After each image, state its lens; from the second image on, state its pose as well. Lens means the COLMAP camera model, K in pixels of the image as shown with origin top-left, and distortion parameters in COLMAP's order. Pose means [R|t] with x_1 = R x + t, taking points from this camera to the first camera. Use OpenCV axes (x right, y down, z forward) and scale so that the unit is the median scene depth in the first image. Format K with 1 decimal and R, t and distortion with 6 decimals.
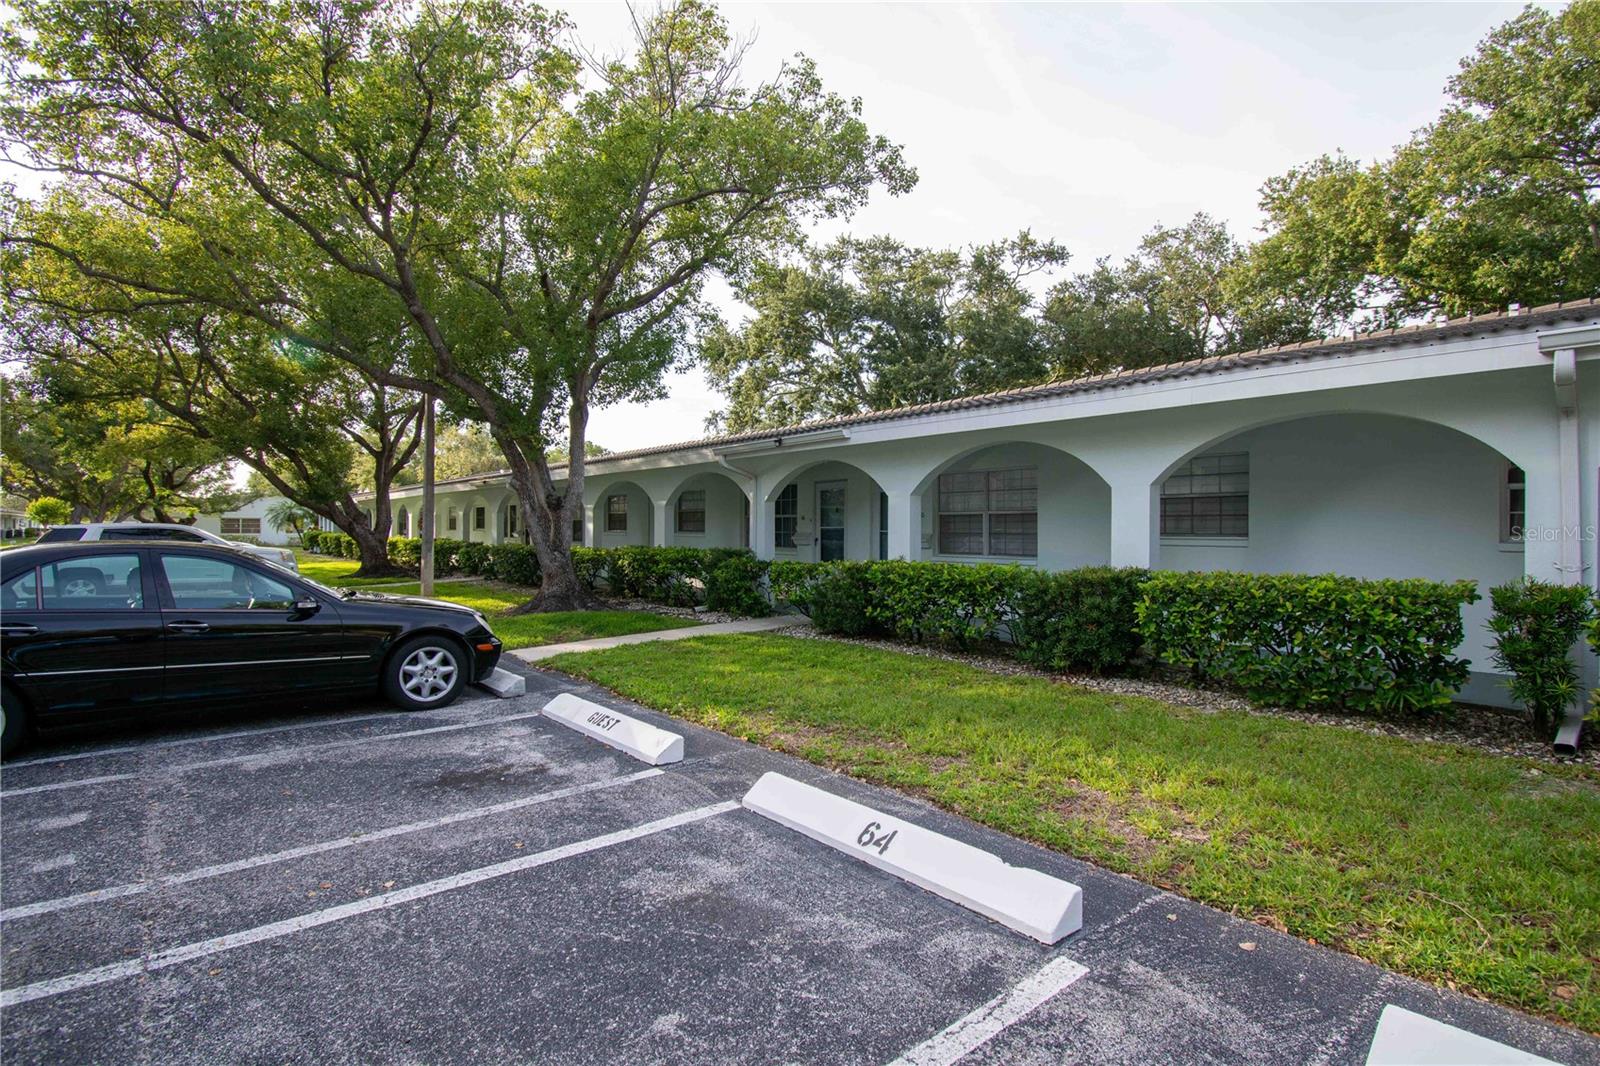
lens RADIAL K [[761.3, 0, 800.0], [0, 761.3, 533.0], [0, 0, 1]] dist [0.014452, -0.022449]
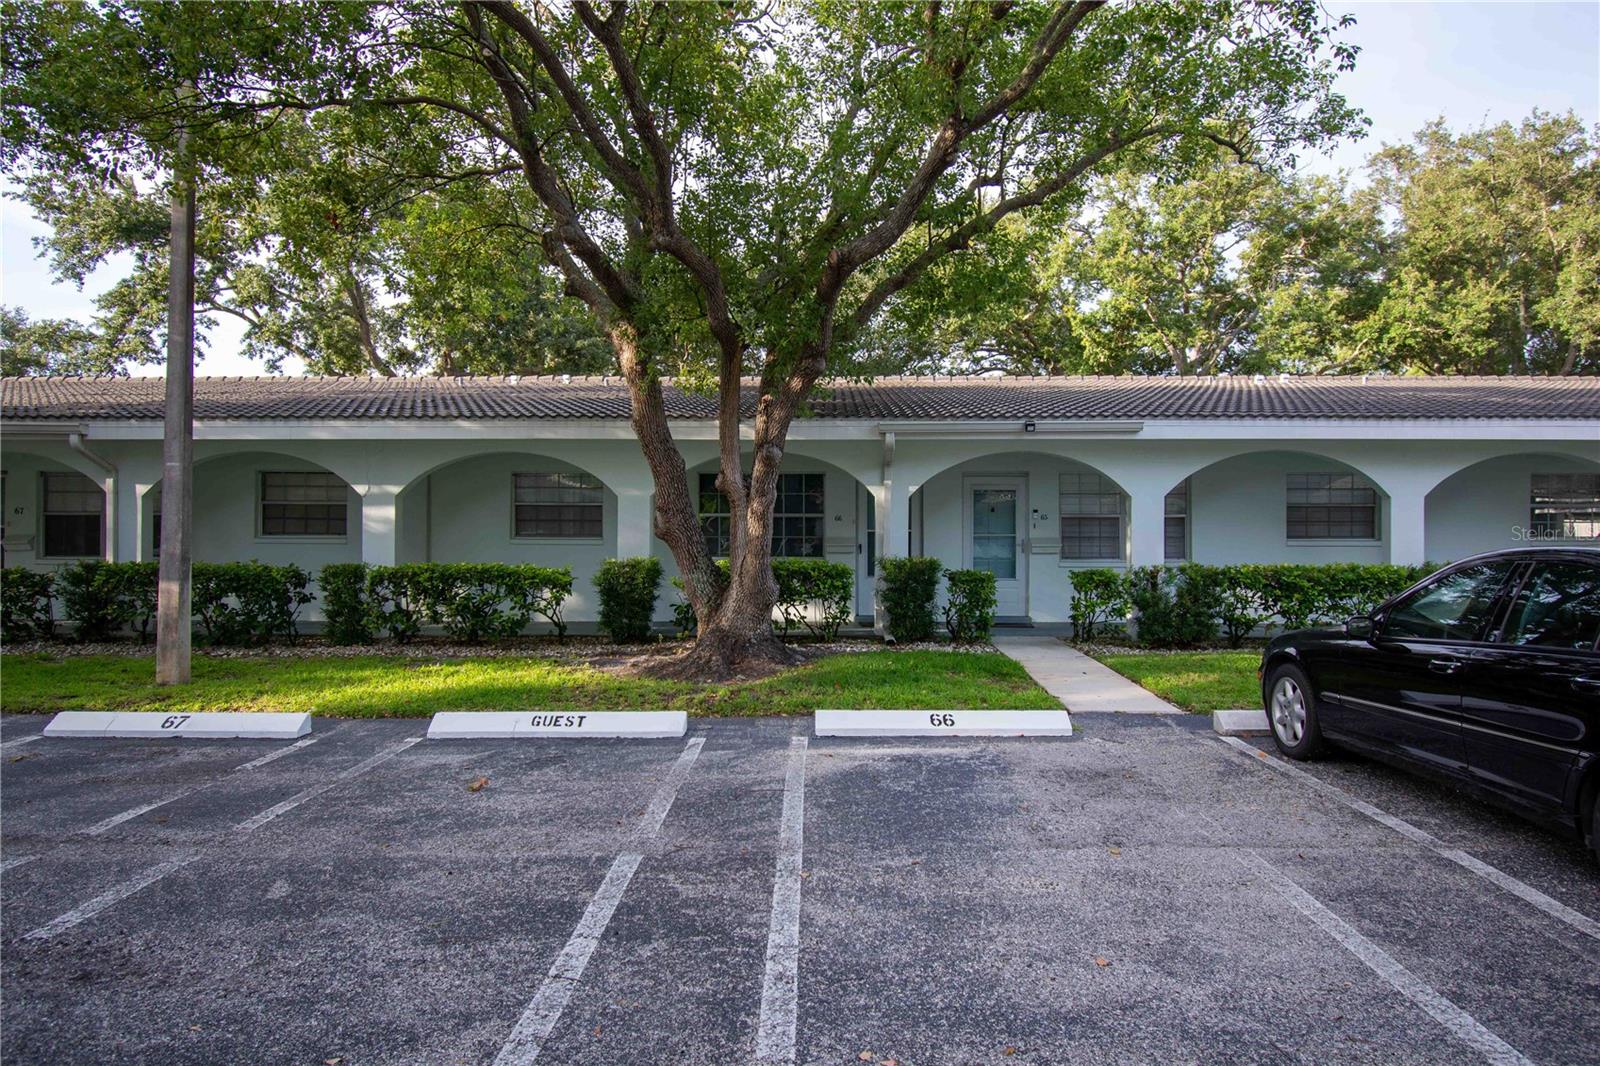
lens RADIAL K [[978.0, 0, 800.0], [0, 978.0, 533.0], [0, 0, 1]] dist [0.060837, 0.000495]
pose [[0.640796, 0.007917, 0.767671, -0.853051], [0.004970, 0.999883, -0.014460, 0.008726], [-0.767695, 0.013081, 0.640682, 0.442875]]
